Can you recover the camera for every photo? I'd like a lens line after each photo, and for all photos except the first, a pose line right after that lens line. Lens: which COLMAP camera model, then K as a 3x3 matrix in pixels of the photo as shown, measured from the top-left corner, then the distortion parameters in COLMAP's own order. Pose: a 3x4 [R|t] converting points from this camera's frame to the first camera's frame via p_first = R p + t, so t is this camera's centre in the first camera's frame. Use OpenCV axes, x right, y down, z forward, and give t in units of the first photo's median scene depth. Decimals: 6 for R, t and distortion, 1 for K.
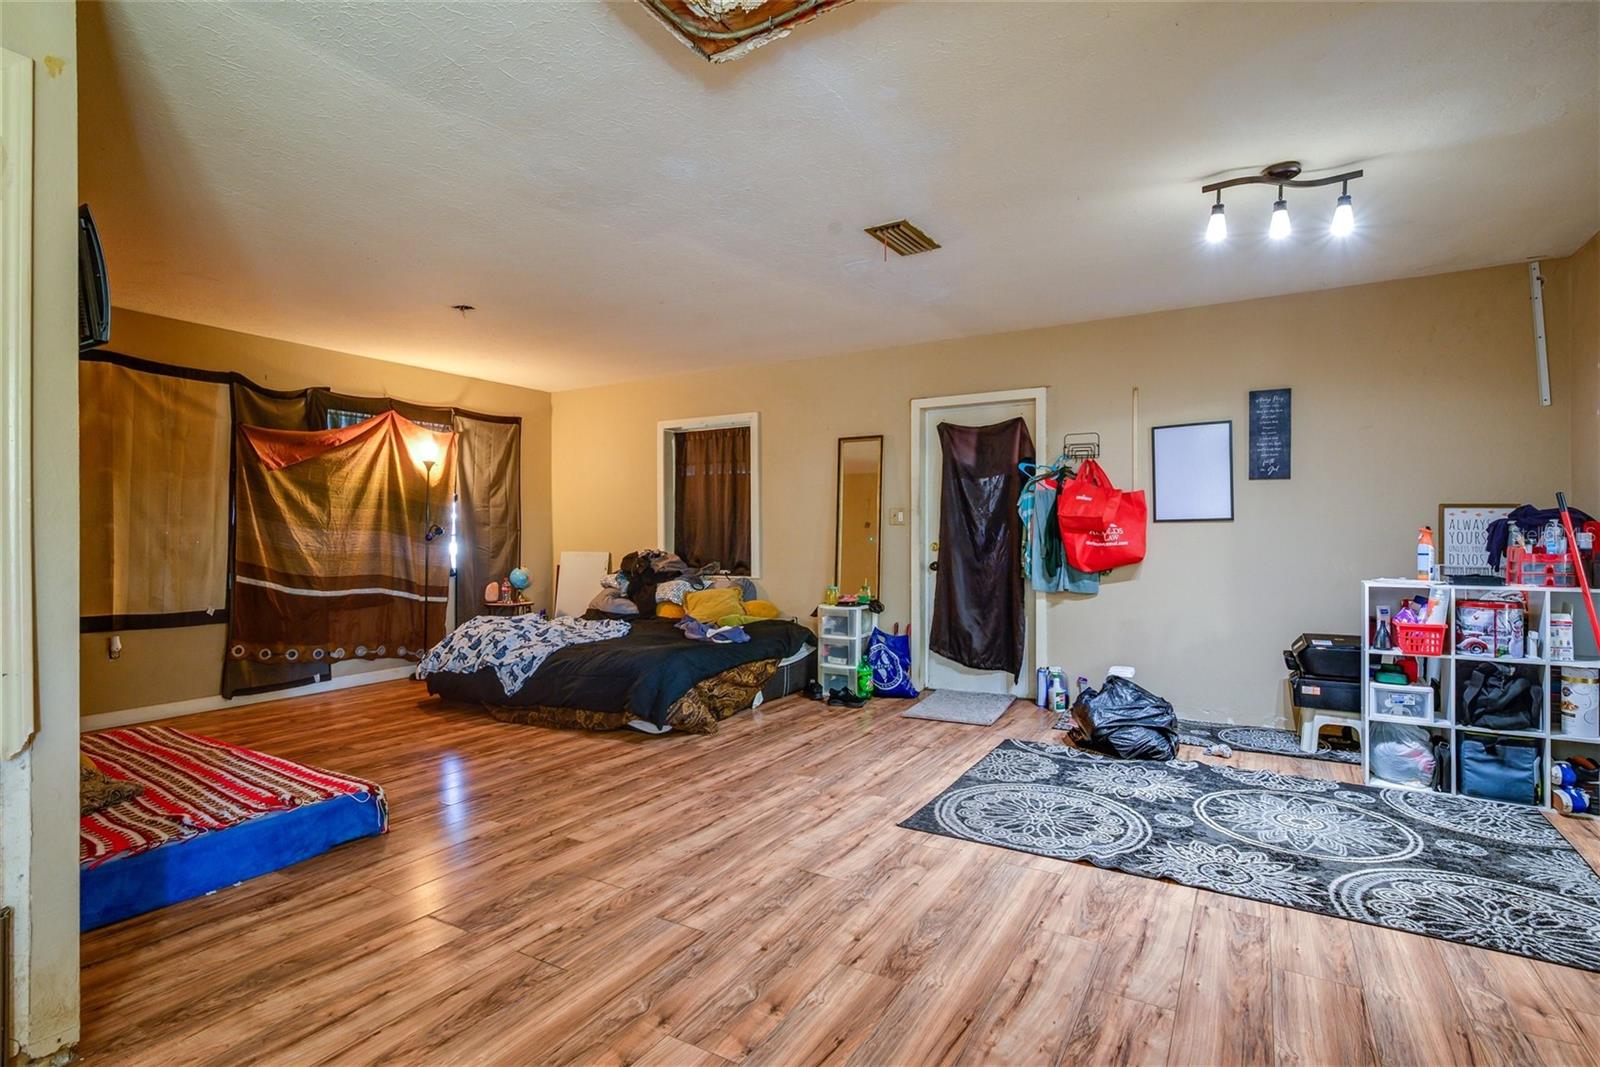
lens RADIAL K [[779.2, 0, 800.0], [0, 779.2, 533.5], [0, 0, 1]] dist [-0.000260, -0.000022]
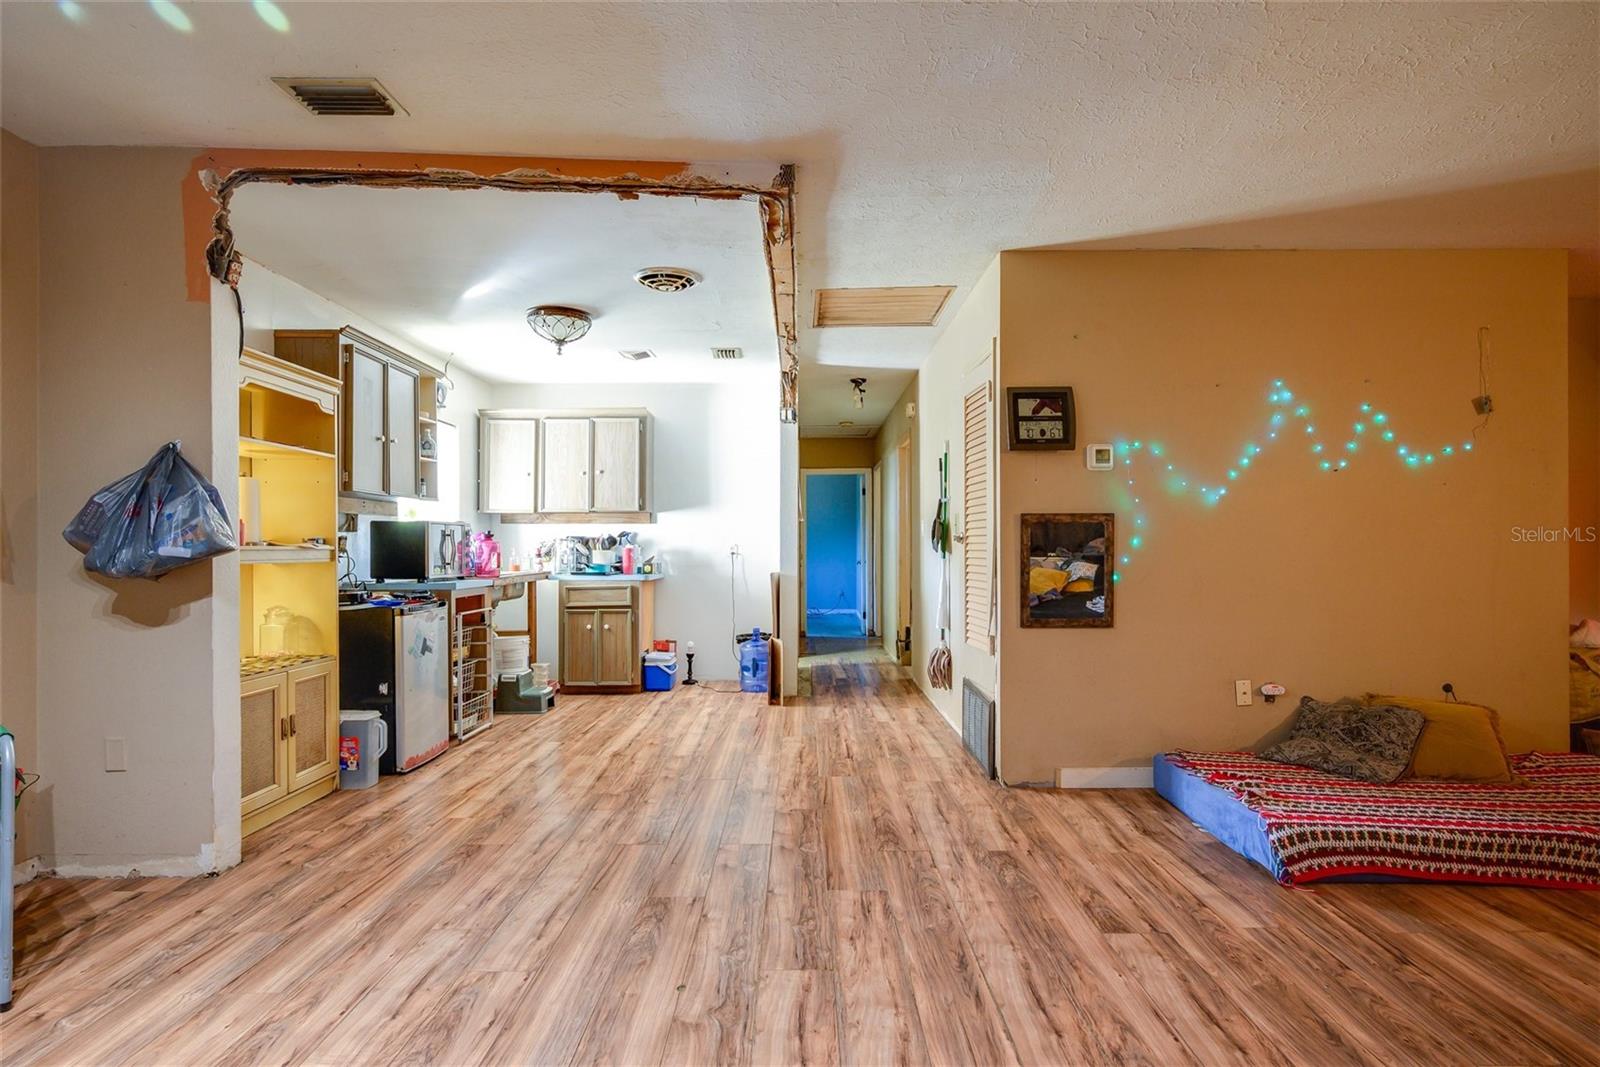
lens RADIAL K [[800.5, 0, 804.3], [0, 800.5, 552.1], [0, 0, 1]] dist [-0.001897, -0.000491]
pose [[-0.859731, 0.008334, -0.510679, 0.251009], [0.005737, 0.999961, 0.006662, 0.001637], [0.510714, 0.002797, -0.859746, 0.979658]]
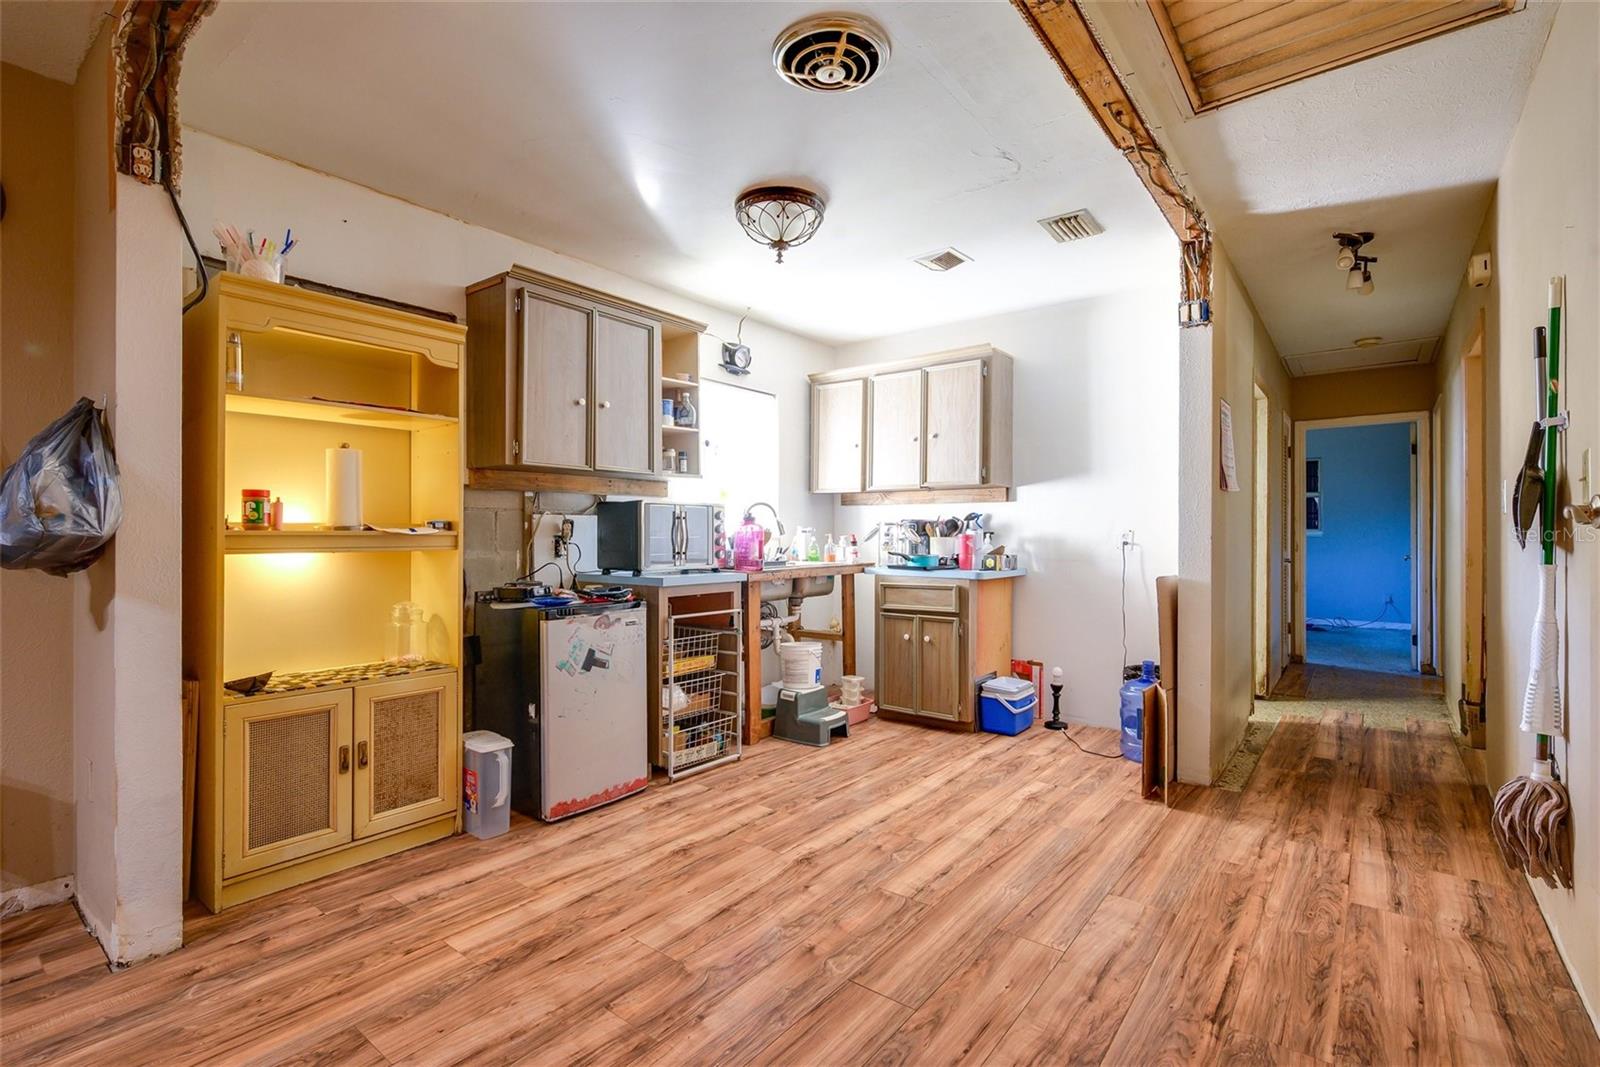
lens RADIAL K [[734.1, 0, 803.3], [0, 734.1, 533.2], [0, 0, 1]] dist [0.000499, 0.000174]
pose [[-0.991704, 0.001627, 0.128531, -0.114241], [0.001429, 0.999998, -0.001635, 0.001608], [-0.128534, -0.001437, -0.991704, 0.595731]]
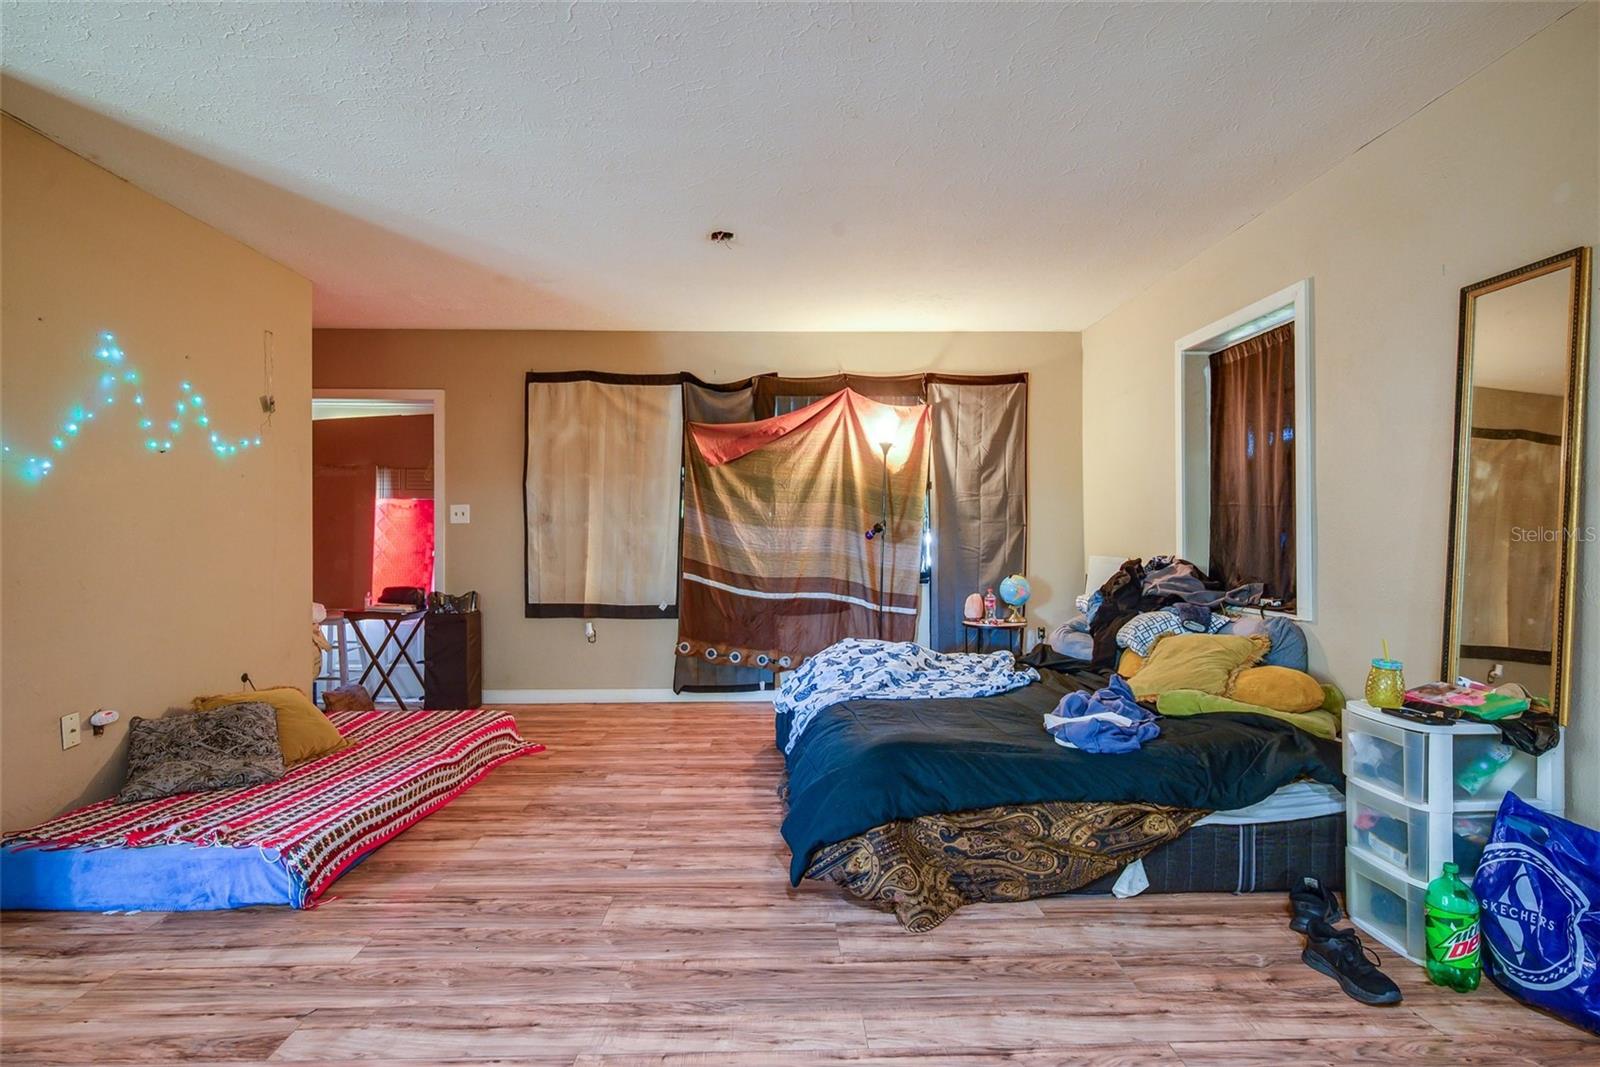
lens RADIAL K [[816.7, 0, 800.0], [0, 816.7, 533.5], [0, 0, 1]] dist [-0.001266, 0.000131]
pose [[0.534041, 0.001593, -0.845457, 0.290665], [0.003564, 0.999985, 0.004135, -0.000866], [0.845451, -0.005222, 0.534027, 0.644161]]
